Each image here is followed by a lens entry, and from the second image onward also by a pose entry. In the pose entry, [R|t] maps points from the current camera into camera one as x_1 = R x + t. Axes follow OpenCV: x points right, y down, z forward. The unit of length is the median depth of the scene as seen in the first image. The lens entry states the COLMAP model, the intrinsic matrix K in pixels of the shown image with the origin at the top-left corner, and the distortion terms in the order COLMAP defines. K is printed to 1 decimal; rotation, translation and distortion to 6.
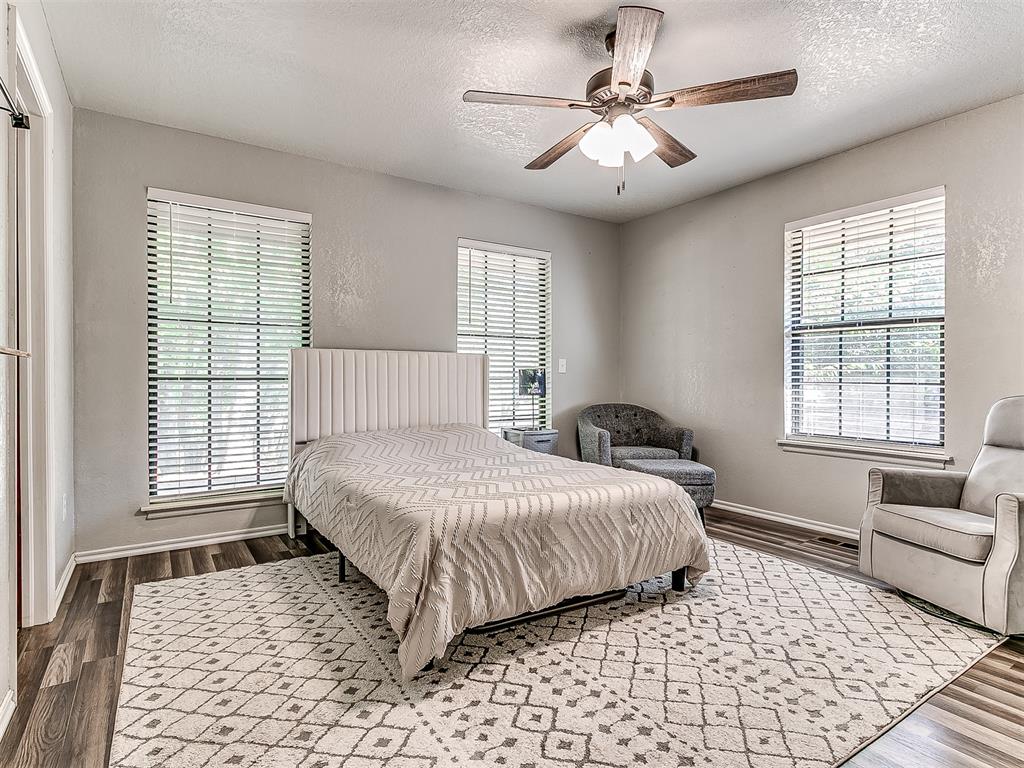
lens RADIAL K [[545.7, 0, 486.4], [0, 545.7, 380.9], [0, 0, 1]] dist [0.001293, -0.002290]
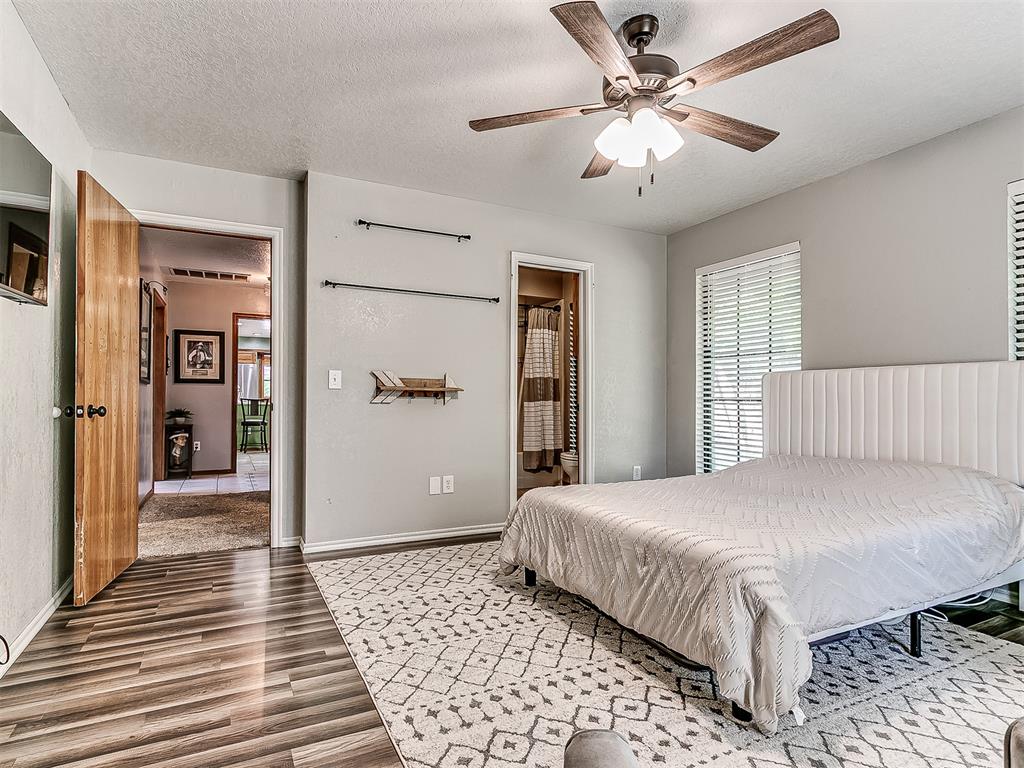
lens RADIAL K [[506.5, 0, 501.2], [0, 506.5, 393.8], [0, 0, 1]] dist [0.000958, -0.001638]
pose [[-0.060678, -0.013808, -0.998062, 1.098506], [-0.011718, 0.999845, -0.013120, 0.003866], [0.998089, 0.010900, -0.060831, 0.825317]]
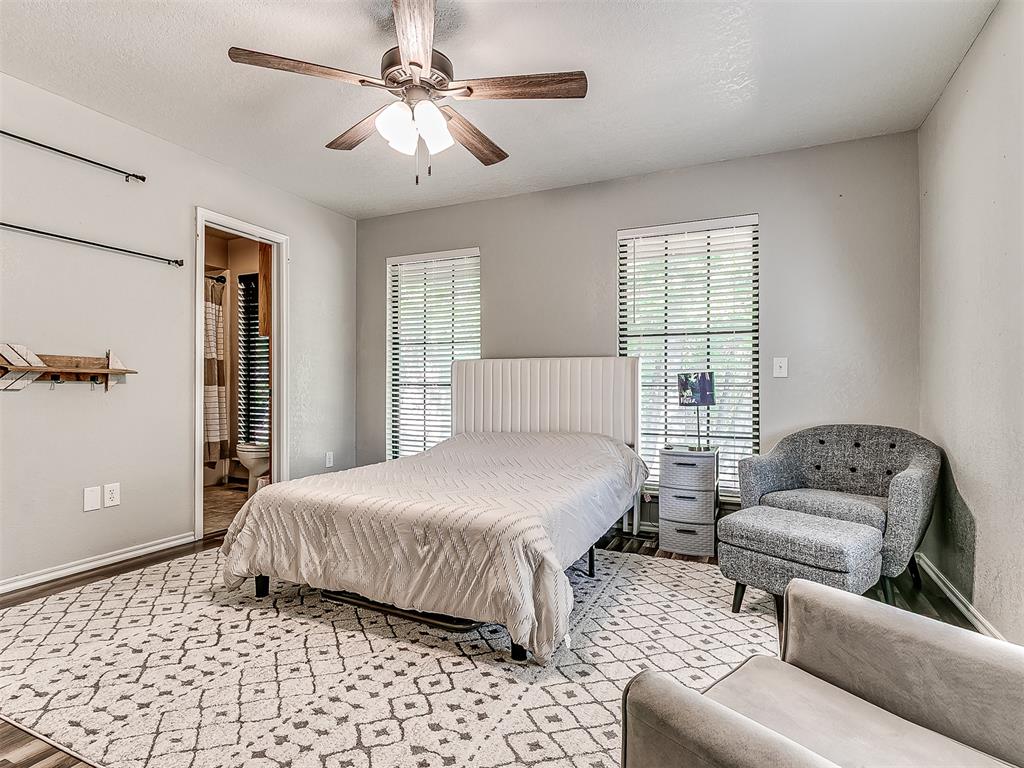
lens RADIAL K [[523.2, 0, 464.7], [0, 523.2, 383.3], [0, 0, 1]] dist [0.000784, -0.001585]
pose [[0.535992, -0.003733, -0.844215, 1.038094], [-0.007474, 0.999930, -0.009167, 0.005047], [0.844190, 0.011223, 0.535927, 0.597021]]
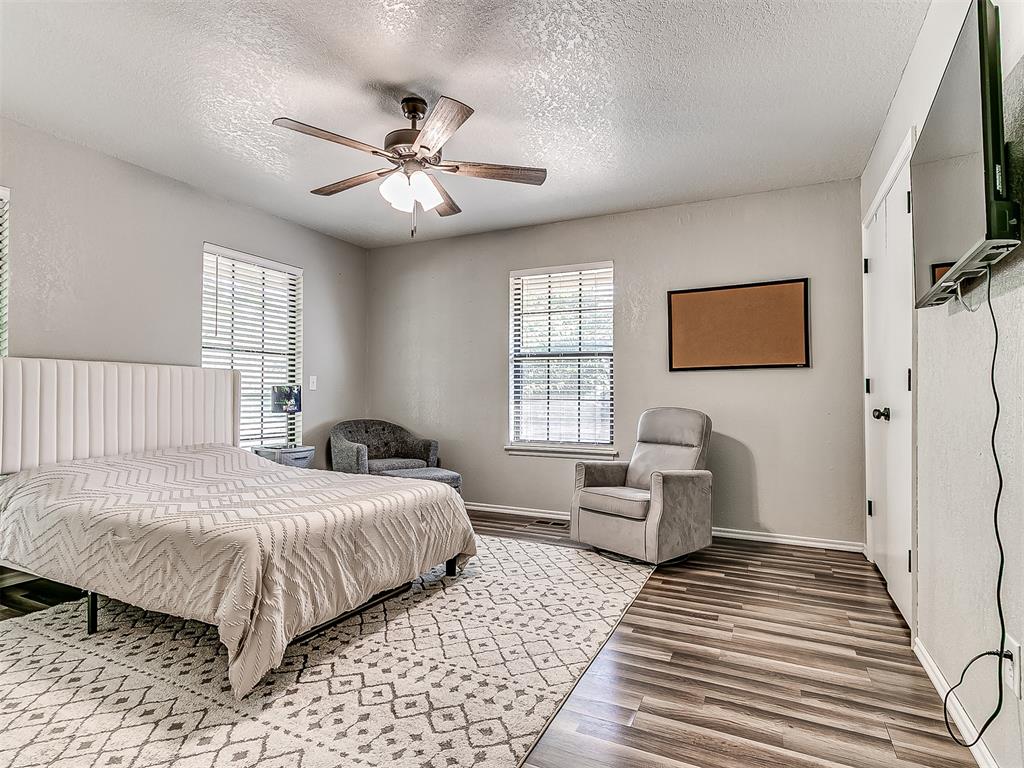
lens RADIAL K [[553.3, 0, 494.8], [0, 553.3, 386.7], [0, 0, 1]] dist [0.000350, -0.002037]
pose [[0.855213, 0.010391, 0.518172, -0.213811], [-0.000461, 0.999814, -0.019288, -0.002173], [-0.518276, 0.016257, 0.855059, -0.088779]]
